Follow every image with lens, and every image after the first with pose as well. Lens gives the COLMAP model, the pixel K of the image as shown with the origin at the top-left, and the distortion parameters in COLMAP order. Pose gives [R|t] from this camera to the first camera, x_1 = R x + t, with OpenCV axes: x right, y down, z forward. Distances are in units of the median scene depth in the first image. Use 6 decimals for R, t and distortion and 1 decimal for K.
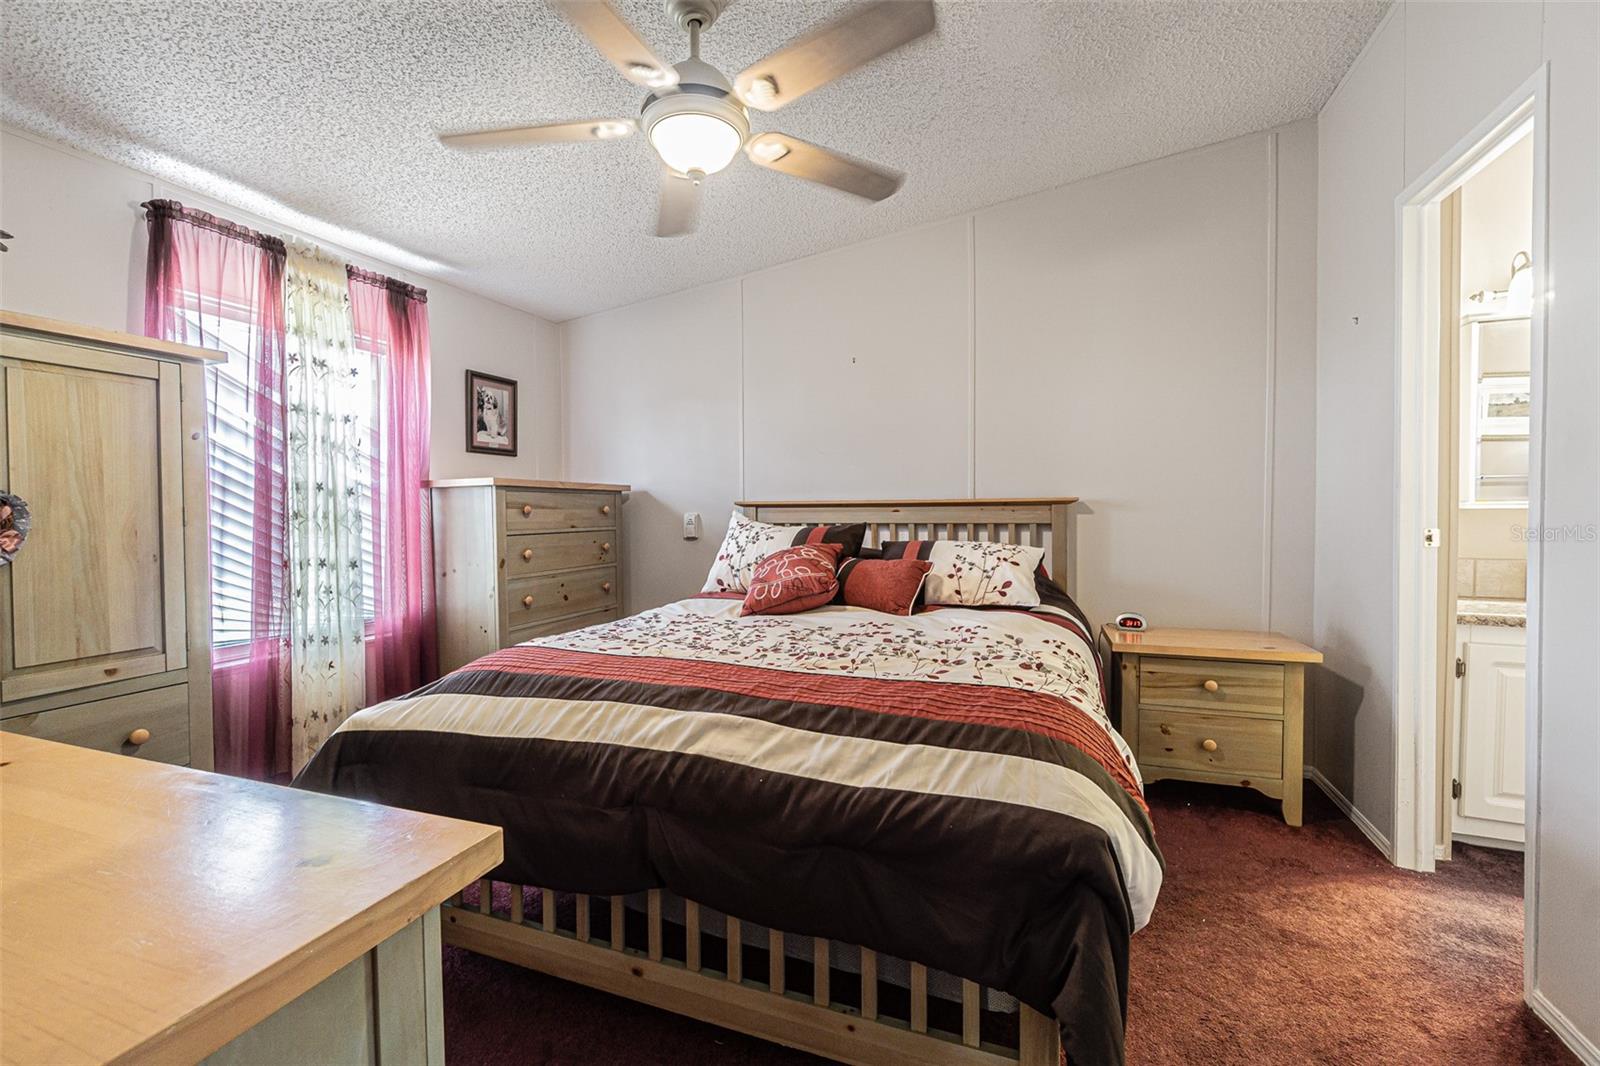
lens RADIAL K [[701.4, 0, 809.6], [0, 701.4, 526.9], [0, 0, 1]] dist [-0.009393, 0.000198]
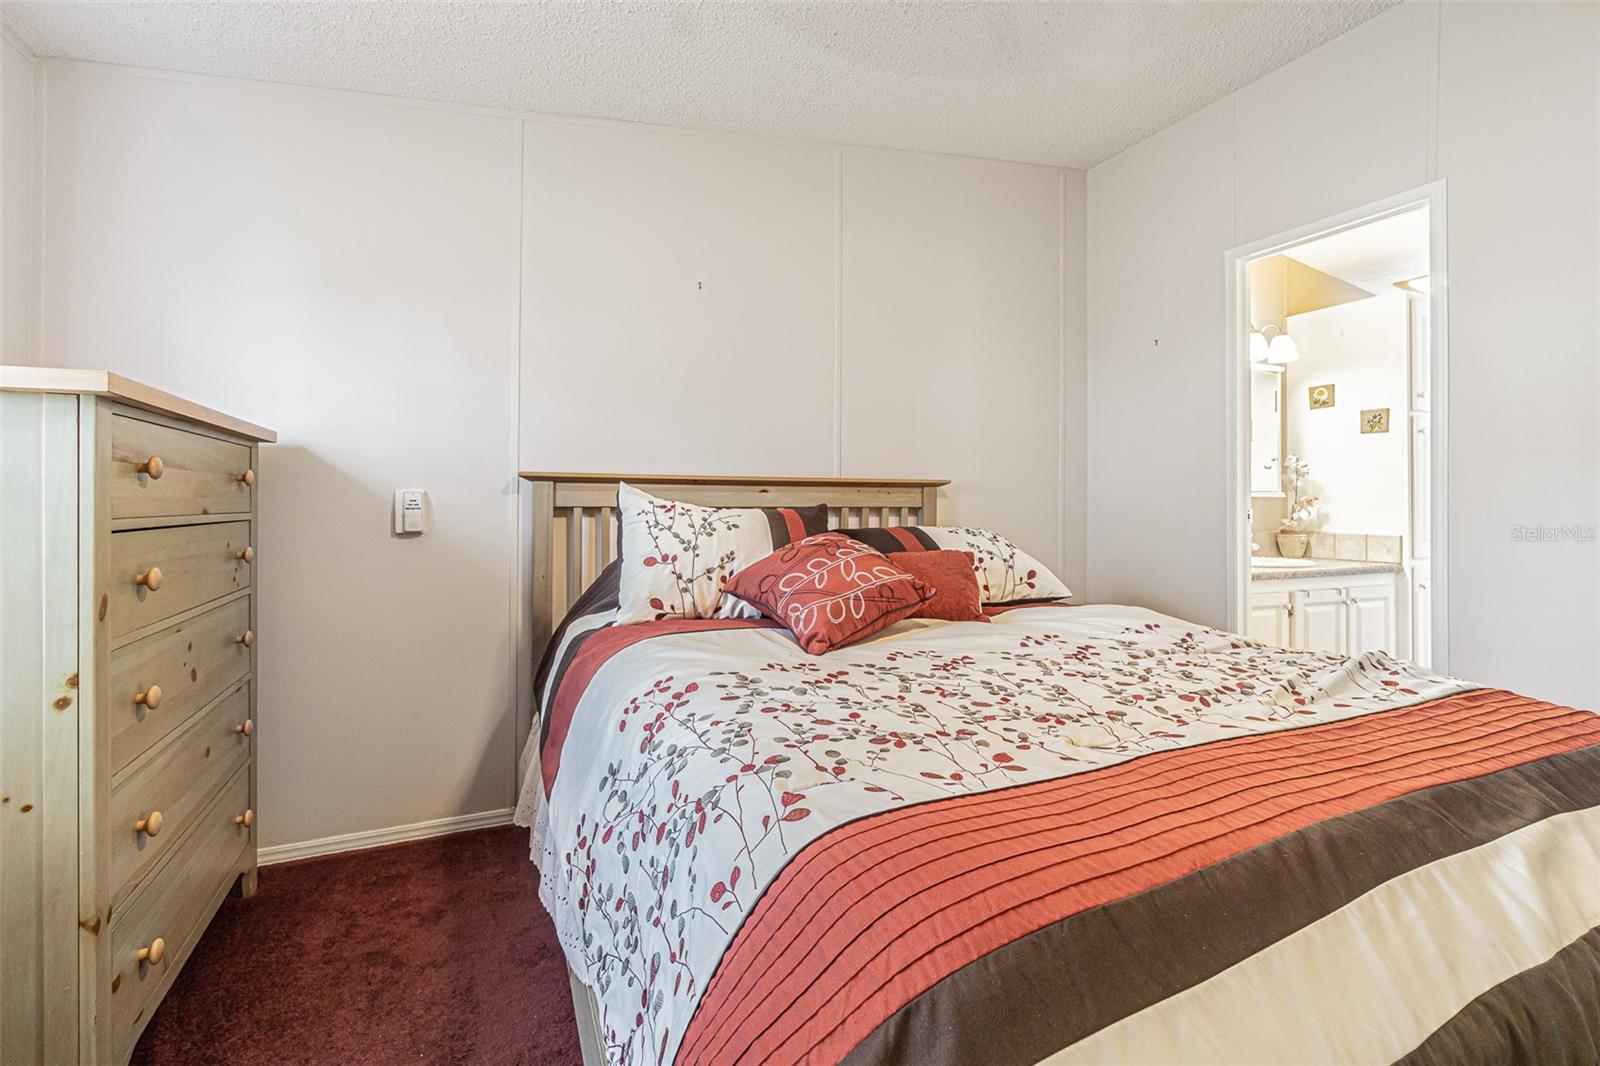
lens RADIAL K [[701.4, 0, 778.8], [0, 701.4, 499.6], [0, 0, 1]] dist [-0.009393, 0.000198]
pose [[0.710013, 0.011550, 0.704094, -0.470778], [0.009274, 0.999625, -0.025750, 0.008154], [-0.704128, 0.024813, 0.709639, 0.513235]]
